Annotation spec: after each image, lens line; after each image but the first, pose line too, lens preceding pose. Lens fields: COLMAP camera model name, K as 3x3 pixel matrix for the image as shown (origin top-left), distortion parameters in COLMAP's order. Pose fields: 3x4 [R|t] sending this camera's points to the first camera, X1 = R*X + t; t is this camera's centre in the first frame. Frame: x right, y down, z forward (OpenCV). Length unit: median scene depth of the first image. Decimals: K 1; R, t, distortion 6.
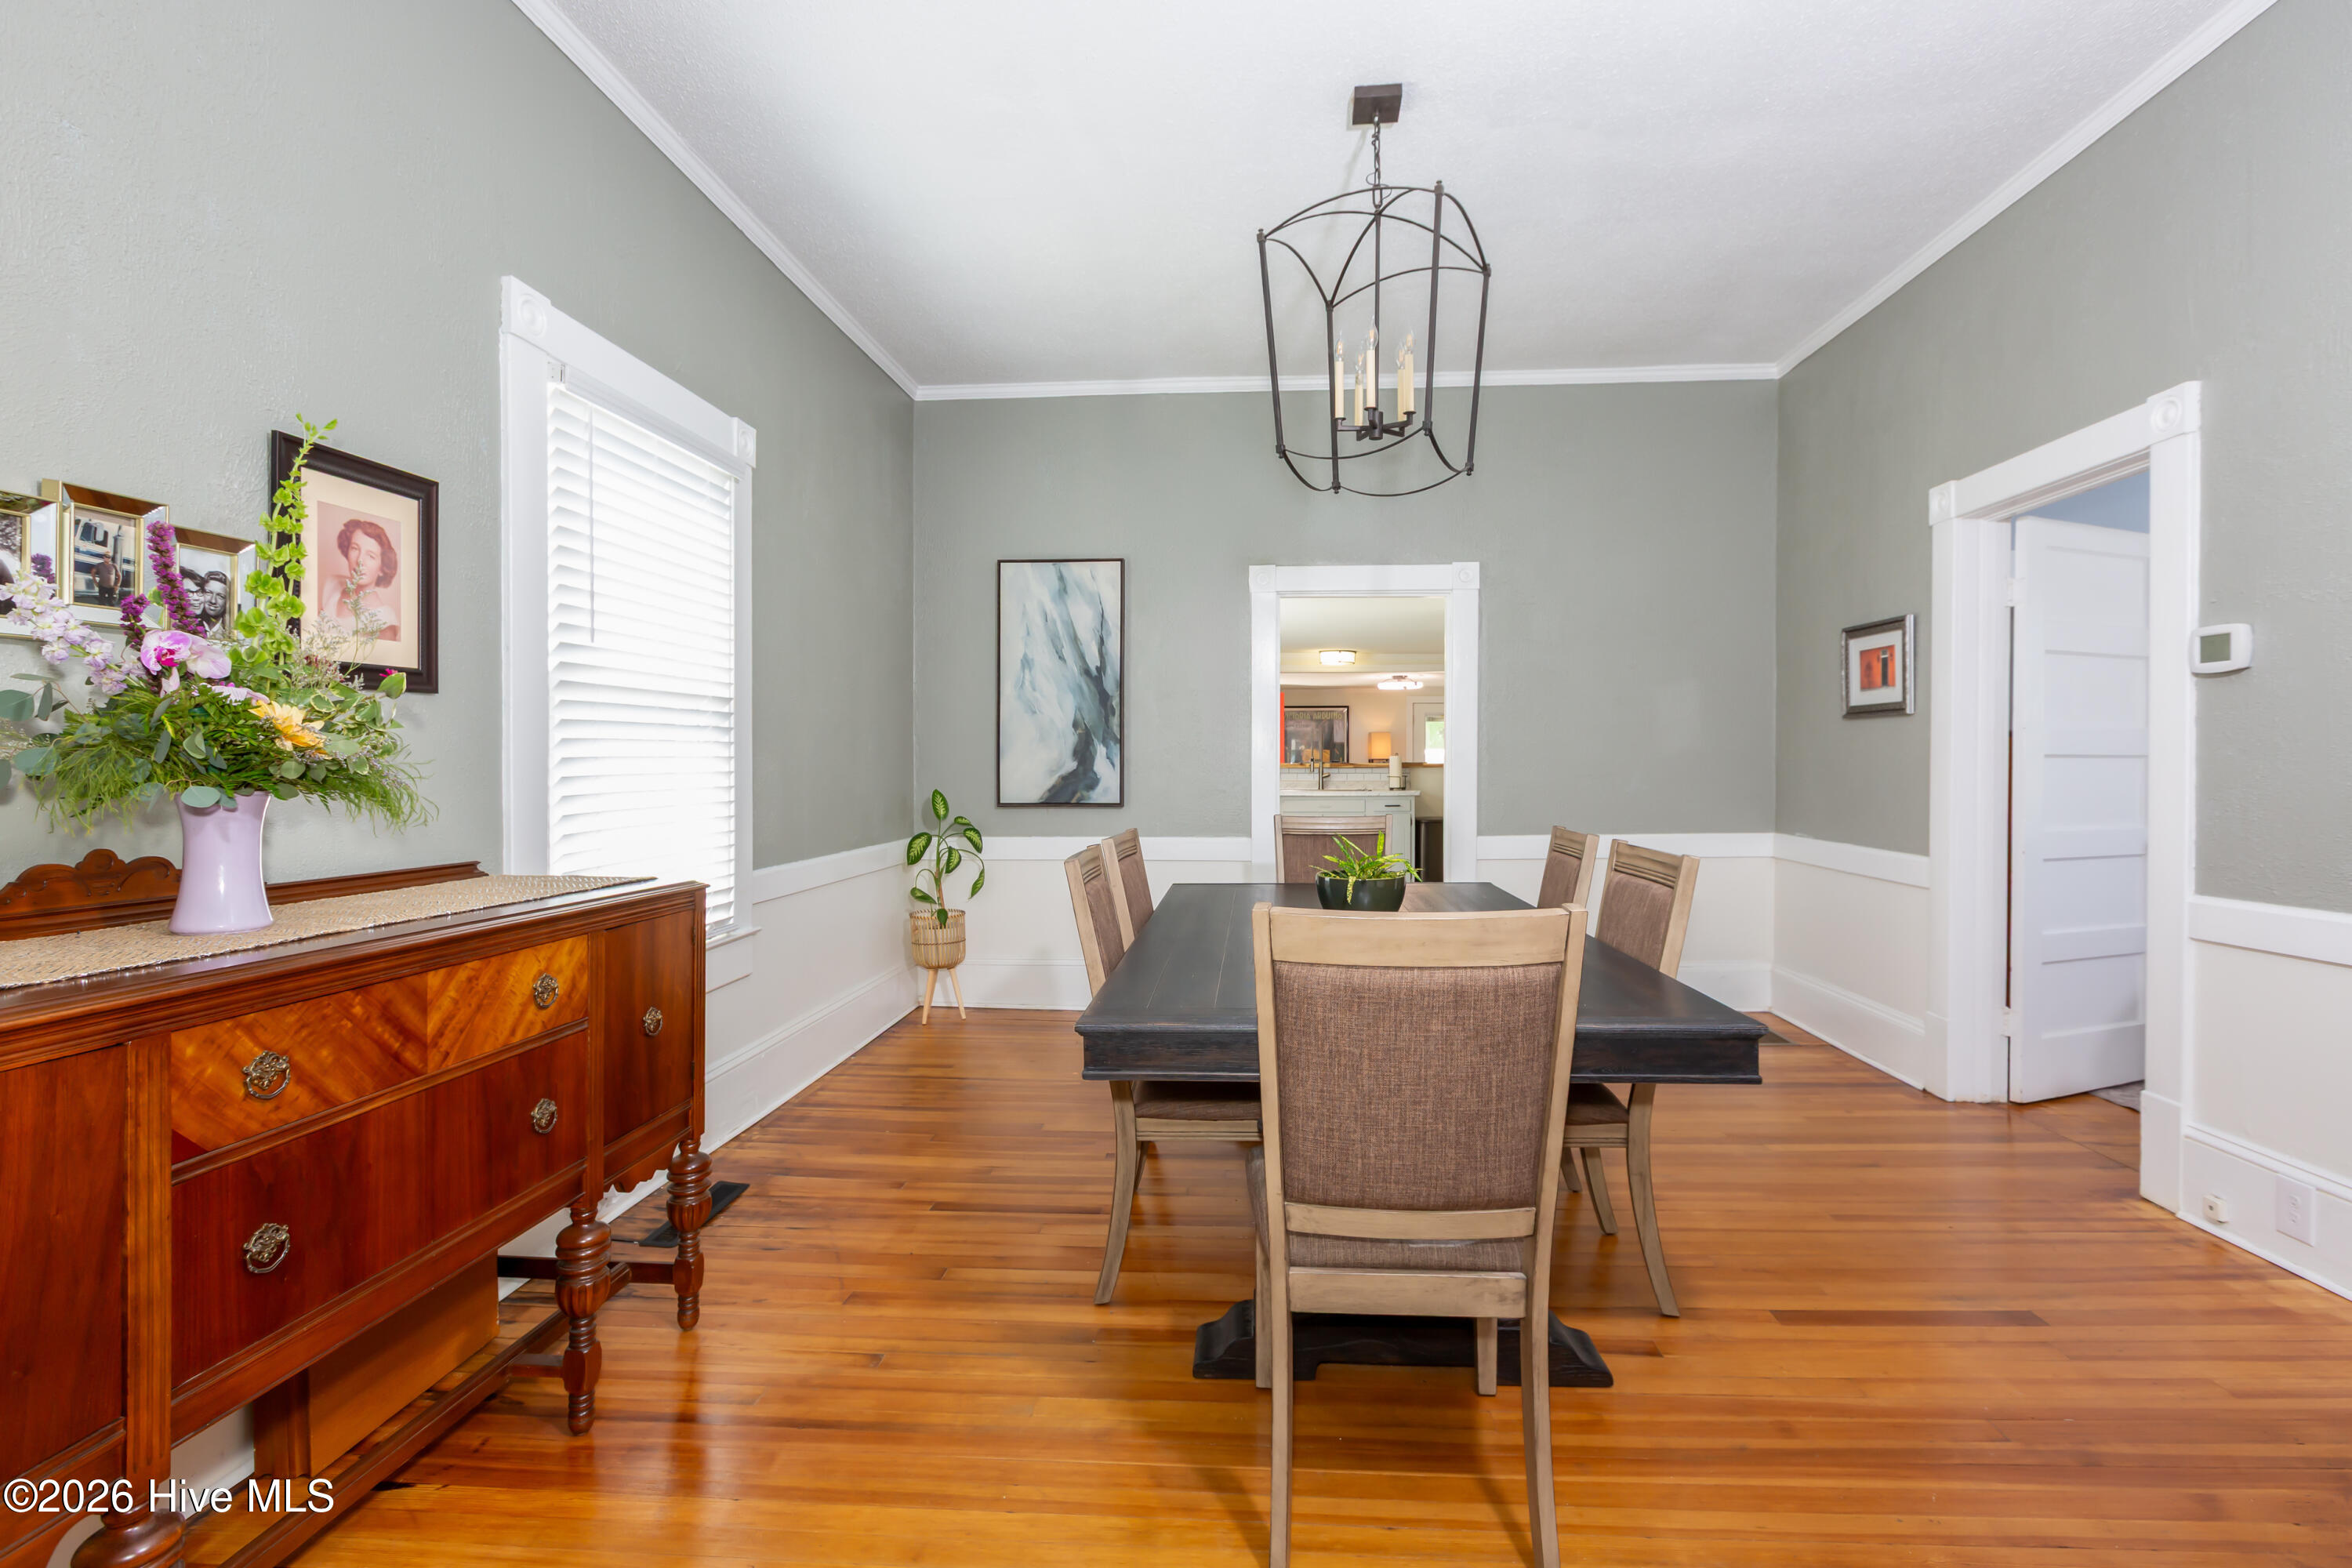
lens RADIAL K [[1088.7, 0, 1196.0], [0, 1088.7, 772.7], [0, 0, 1]] dist [0.003613, -0.000389]
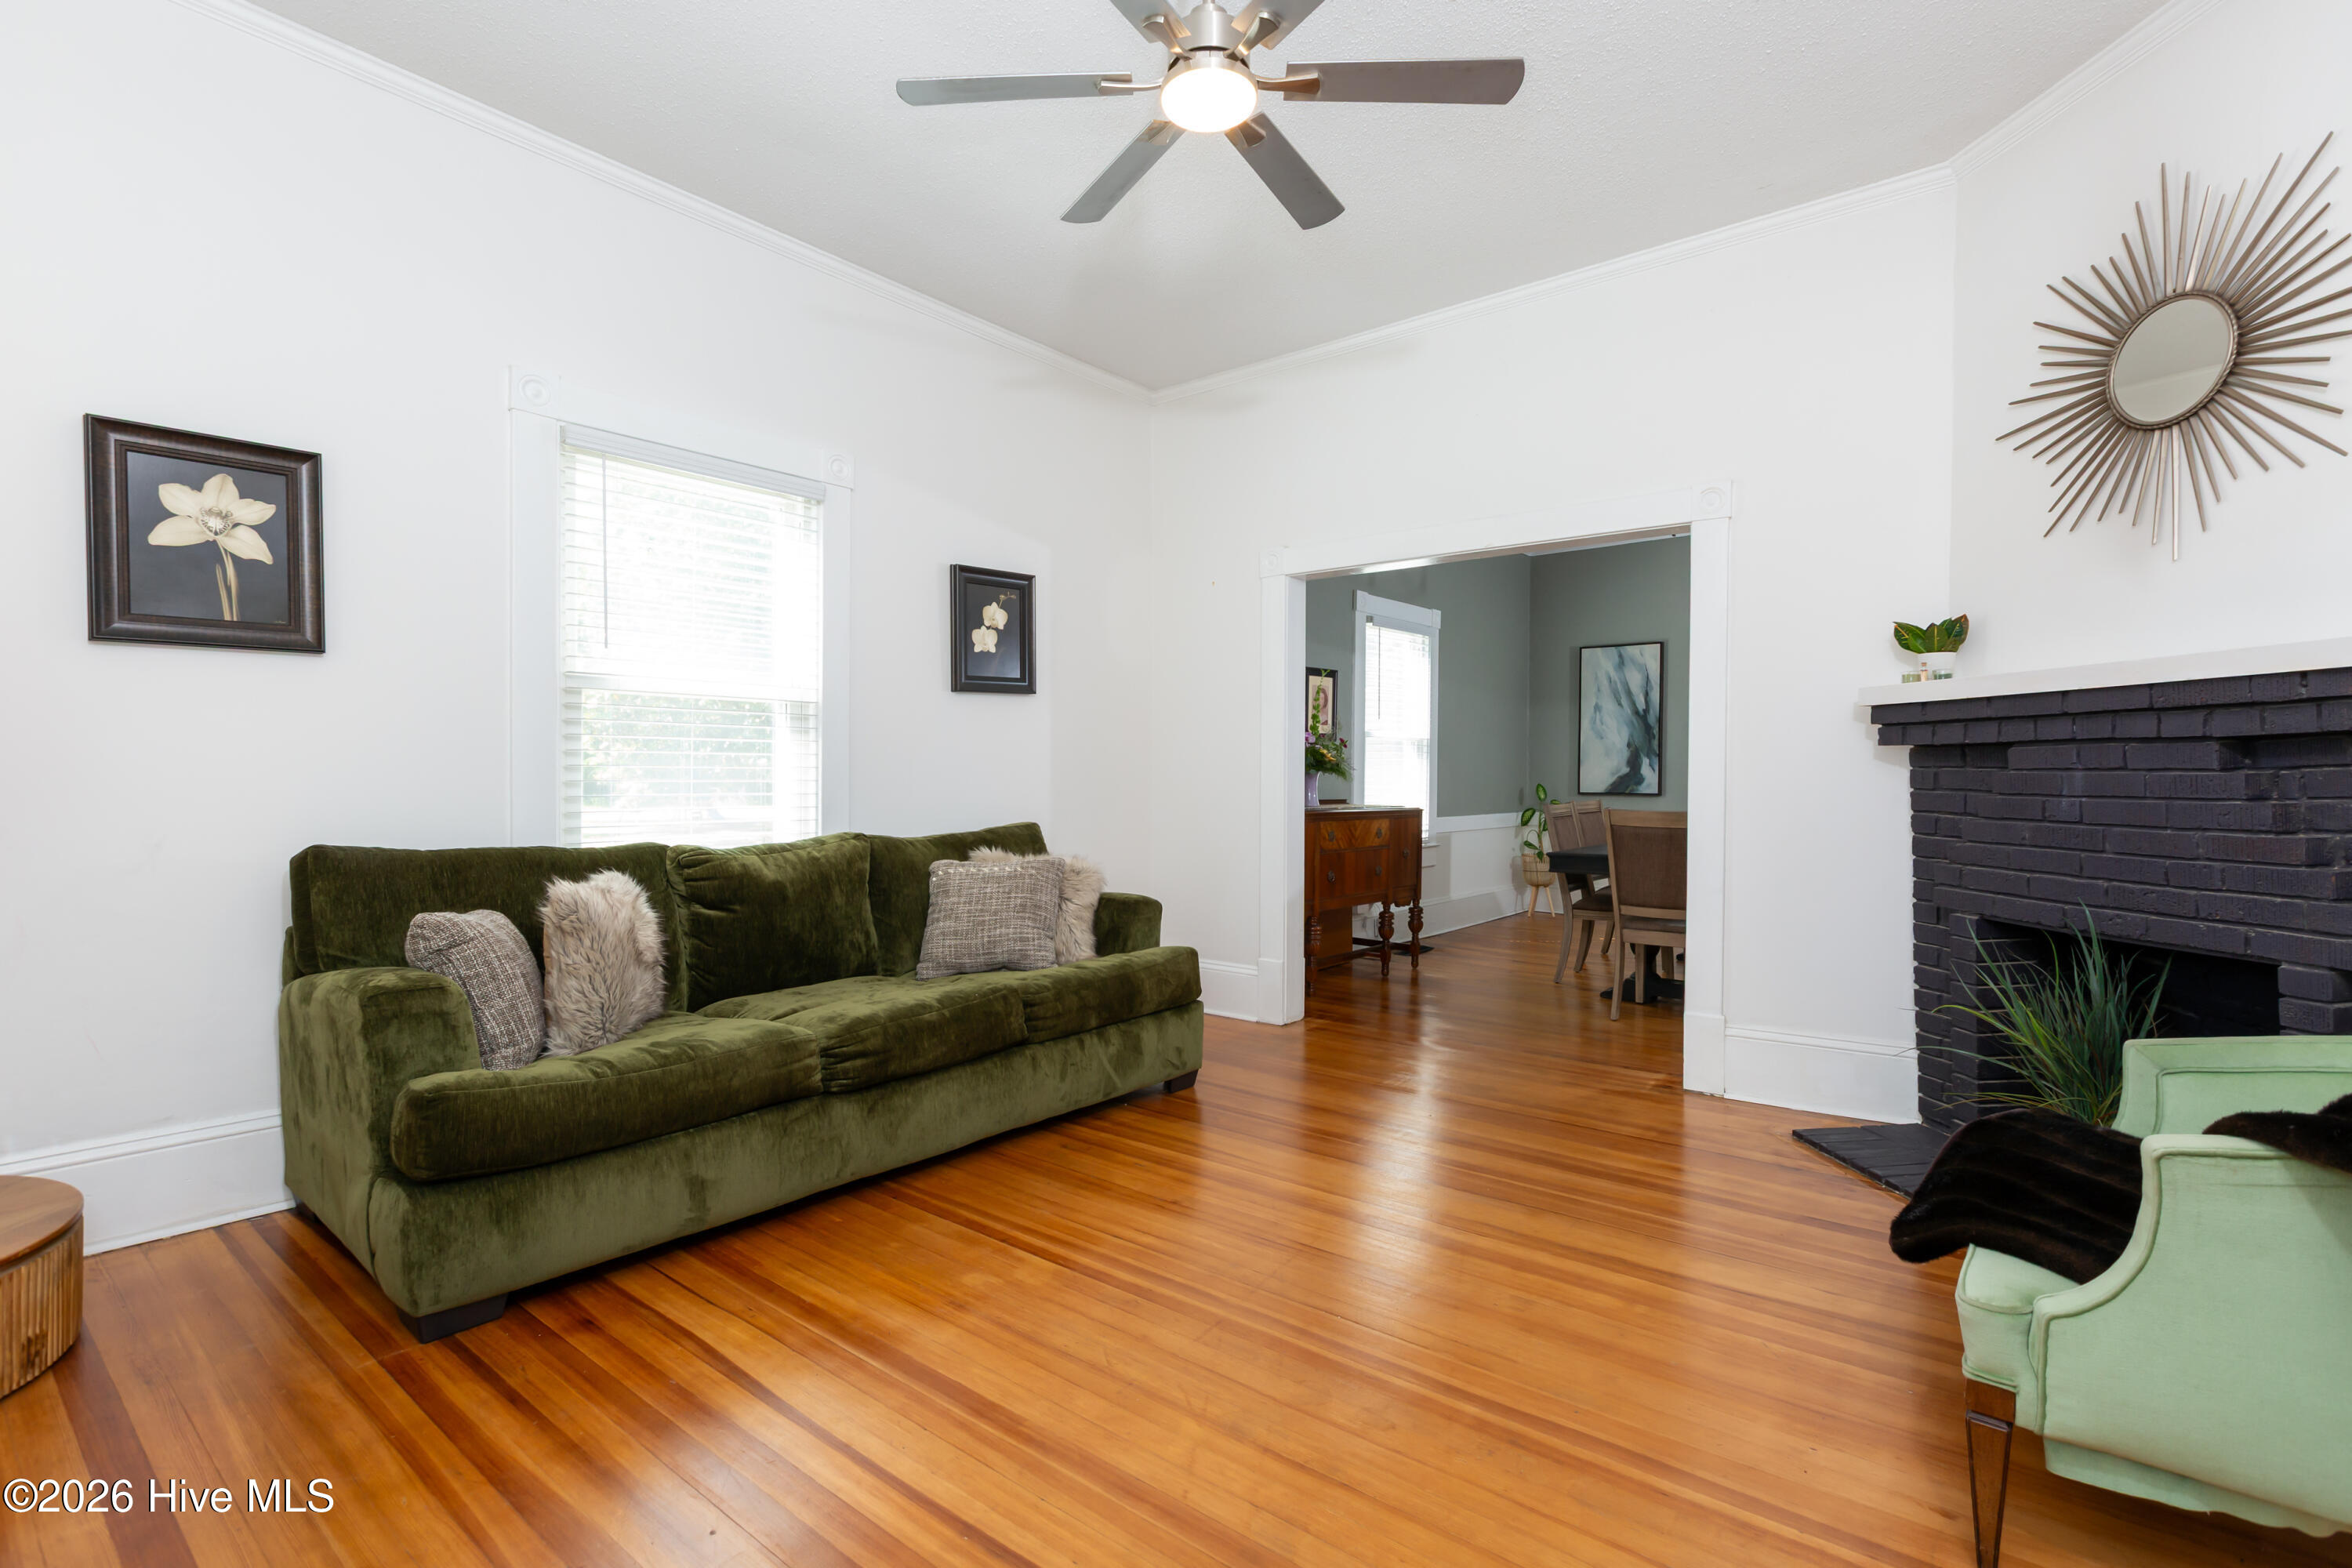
lens RADIAL K [[1088.7, 0, 1106.5], [0, 1088.7, 791.8], [0, 0, 1]] dist [0.003613, -0.000389]
pose [[0.781011, 0.013732, -0.624366, 0.428533], [-0.010636, 0.999906, 0.008687, 0.028632], [0.624426, -0.000144, 0.781084, -1.097172]]
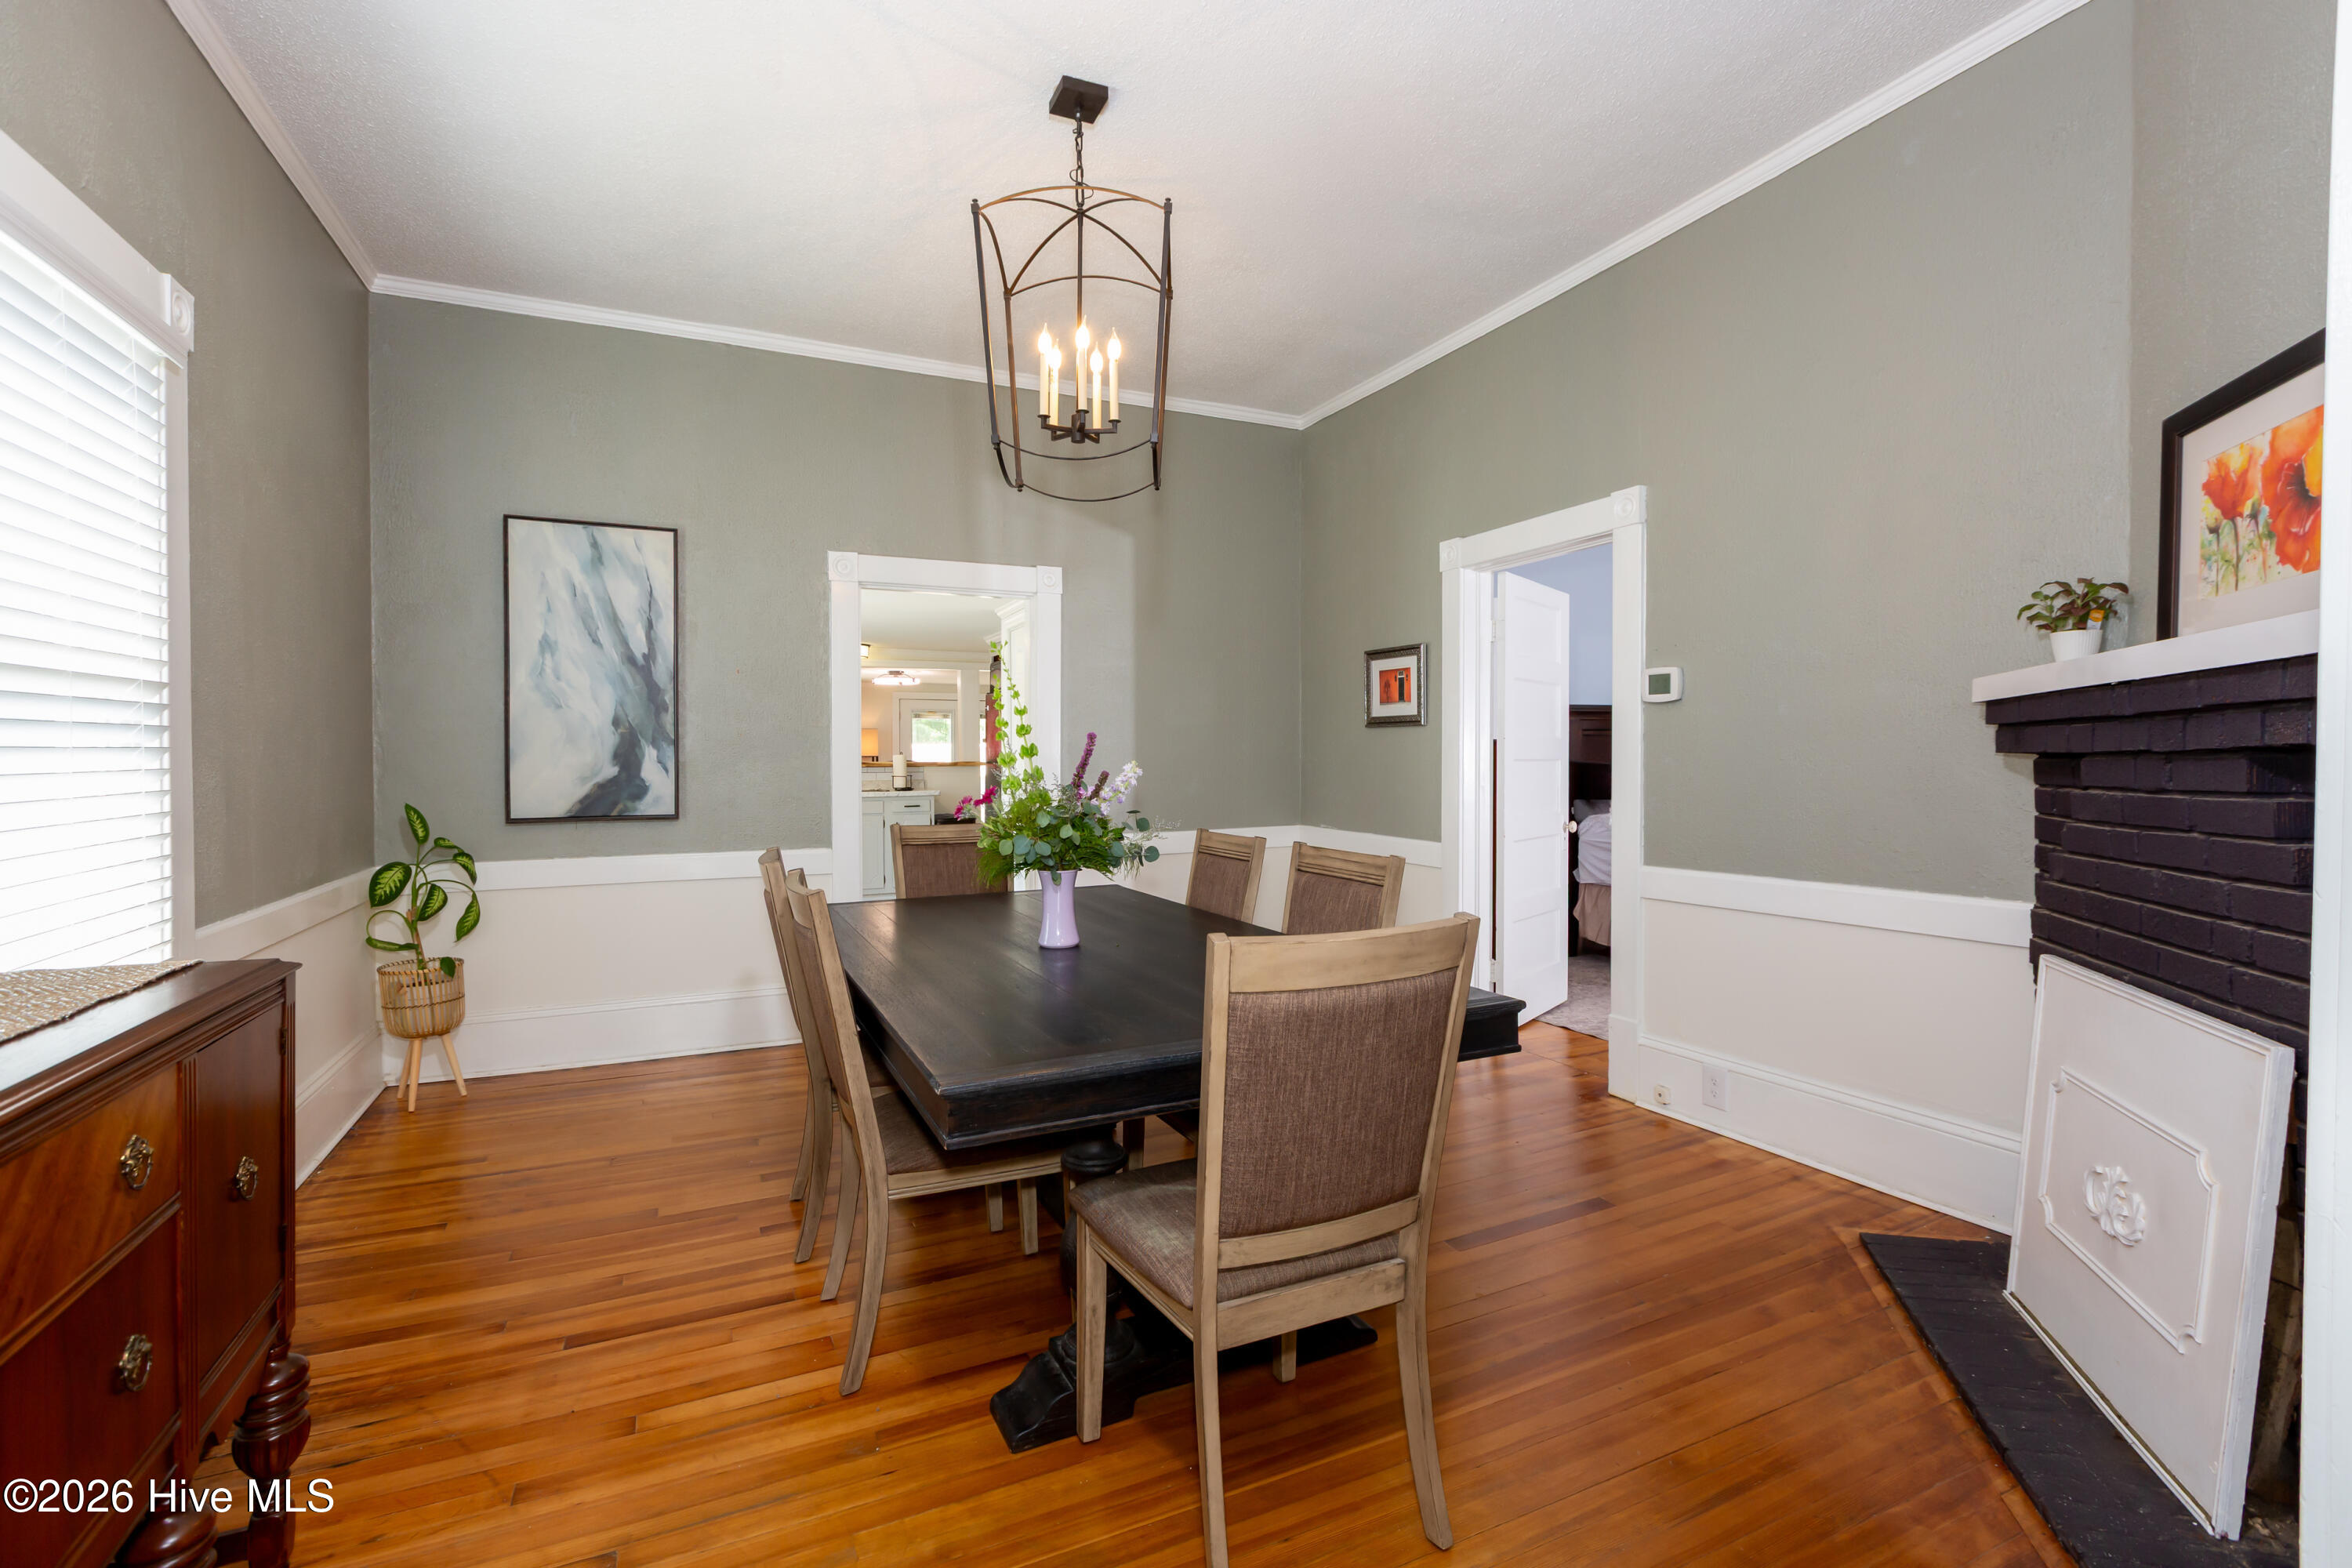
lens RADIAL K [[1088.7, 0, 1194.3], [0, 1088.7, 770.5], [0, 0, 1]] dist [0.003613, -0.000389]
pose [[0.871561, -0.006902, 0.490239, -0.192234], [0.005227, 0.999975, 0.004786, -0.012797], [-0.490260, -0.001609, 0.871575, 0.080337]]
